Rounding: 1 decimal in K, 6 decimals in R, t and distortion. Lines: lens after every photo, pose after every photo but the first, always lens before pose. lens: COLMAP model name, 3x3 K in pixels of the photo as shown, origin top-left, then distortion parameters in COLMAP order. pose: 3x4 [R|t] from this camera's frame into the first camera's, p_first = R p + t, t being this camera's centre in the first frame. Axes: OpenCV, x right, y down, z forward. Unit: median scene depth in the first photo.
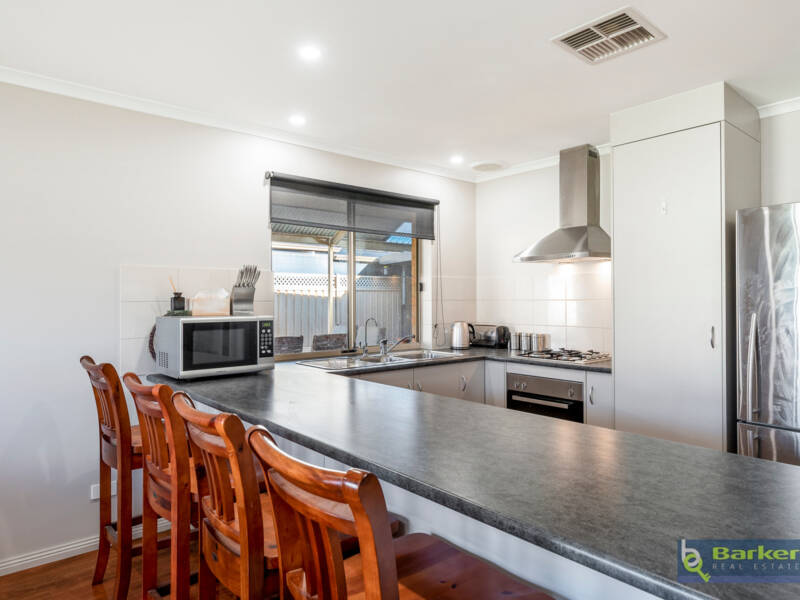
lens RADIAL K [[515.6, 0, 400.0], [0, 515.6, 300.0], [0, 0, 1]] dist [-0.000034, 0.000366]
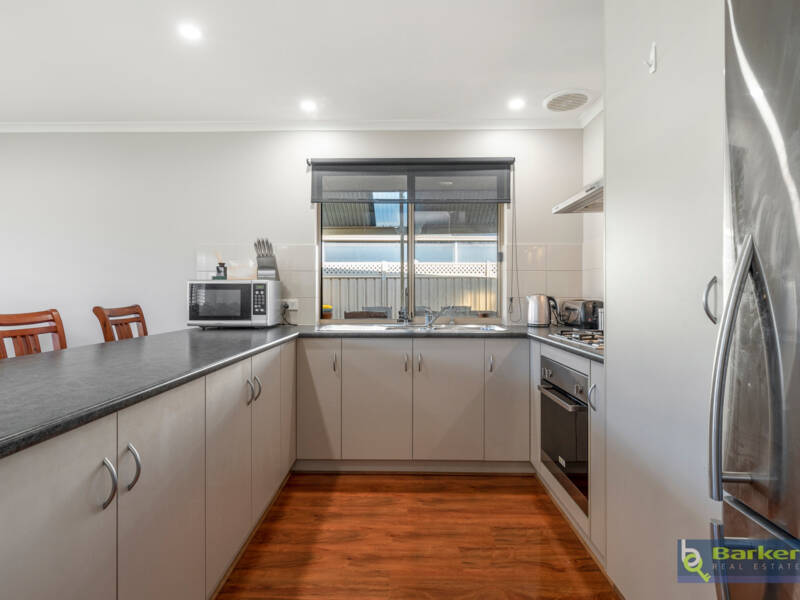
lens RADIAL K [[415.4, 0, 400.0], [0, 415.4, 300.0], [0, 0, 1]] dist [0.001660, 0.000008]
pose [[0.749193, 0.010176, -0.662273, 0.517539], [-0.001711, 0.999908, 0.013428, 0.054534], [0.662349, -0.008927, 0.749142, 0.429897]]
